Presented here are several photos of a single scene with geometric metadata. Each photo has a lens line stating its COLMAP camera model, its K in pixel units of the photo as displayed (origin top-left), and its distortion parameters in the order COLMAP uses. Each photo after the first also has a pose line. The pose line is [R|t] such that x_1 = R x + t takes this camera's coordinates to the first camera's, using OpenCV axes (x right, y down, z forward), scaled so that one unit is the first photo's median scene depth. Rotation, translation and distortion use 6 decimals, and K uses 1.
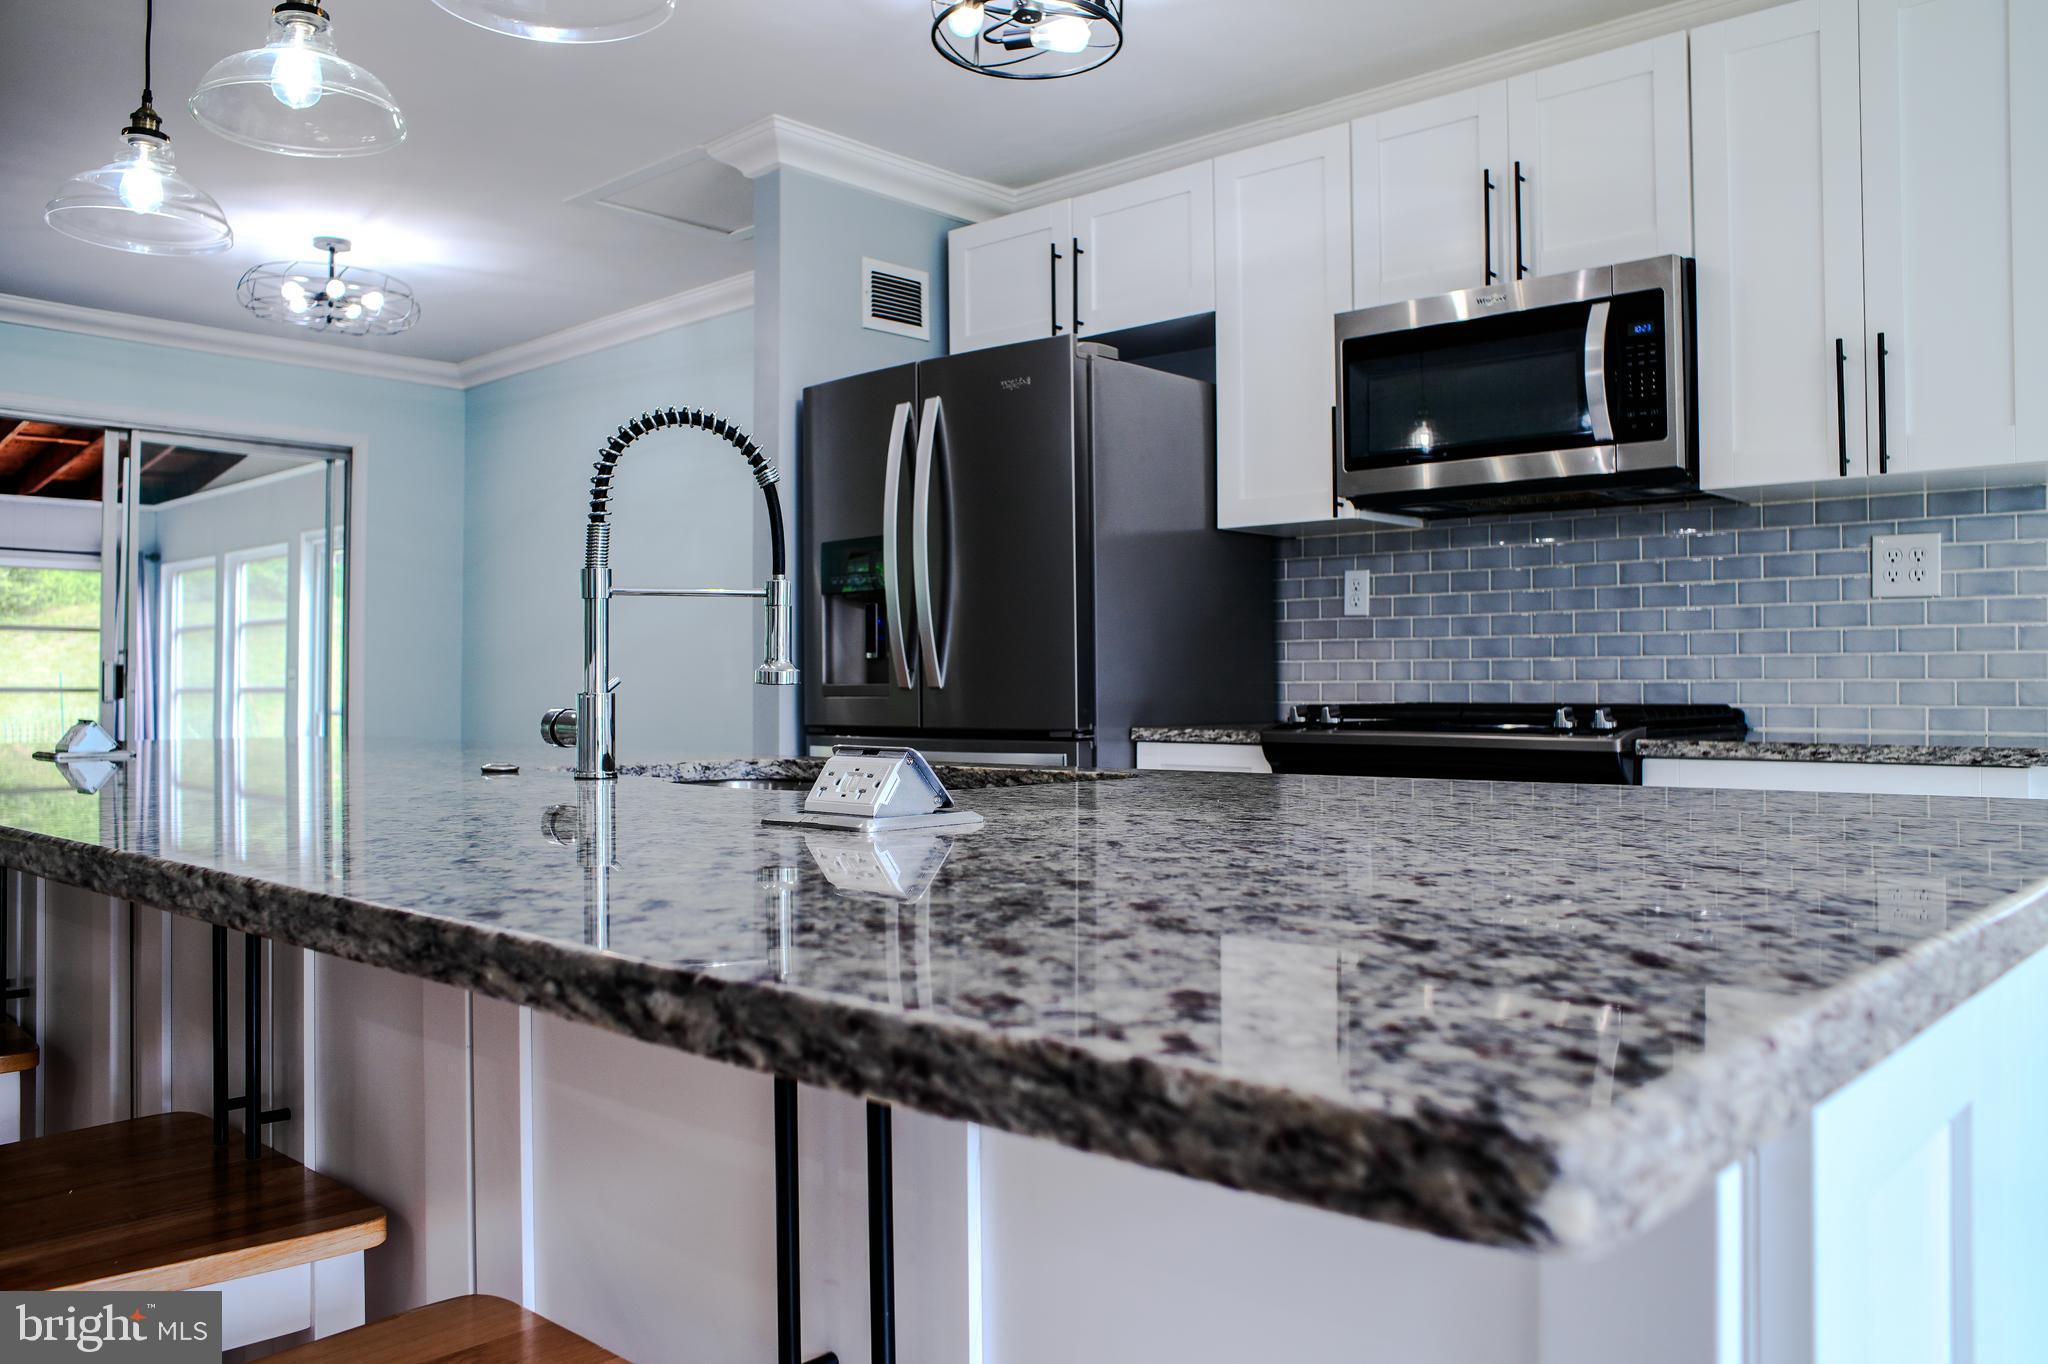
lens RADIAL K [[1568.6, 0, 1028.2], [0, 1568.6, 672.0], [0, 0, 1]] dist [-0.089090, 0.055870]
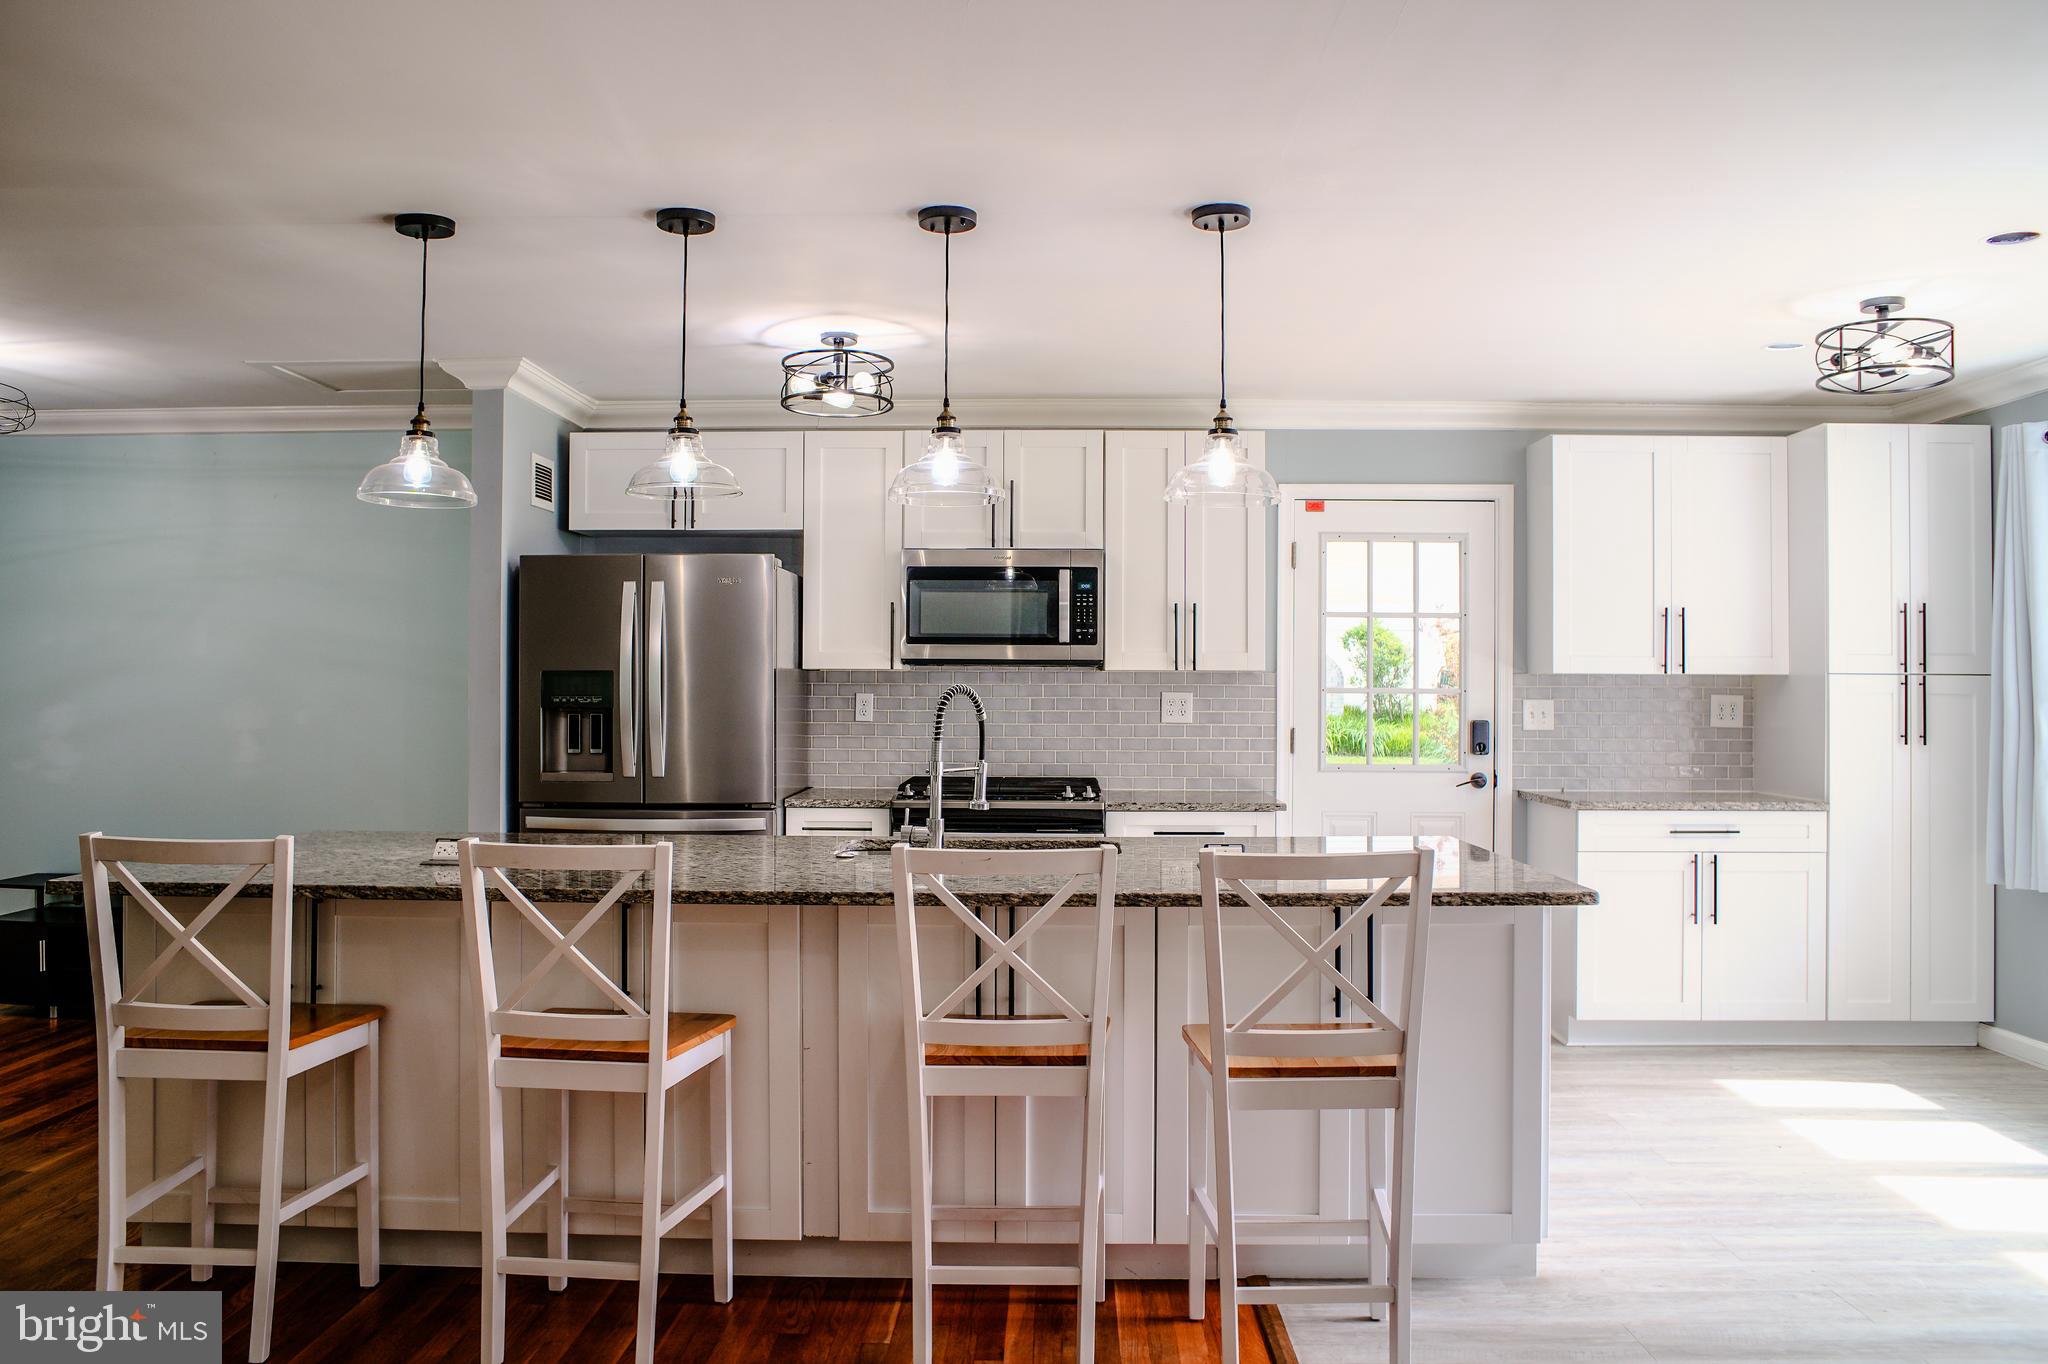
lens RADIAL K [[1568.6, 0, 1027.8], [0, 1568.6, 682.6], [0, 0, 1]] dist [-0.089090, 0.055870]
pose [[0.747984, 0.007847, 0.663670, -0.872804], [-0.012602, 0.999918, 0.002380, -0.097282], [-0.663597, -0.010144, 0.748021, -0.381119]]
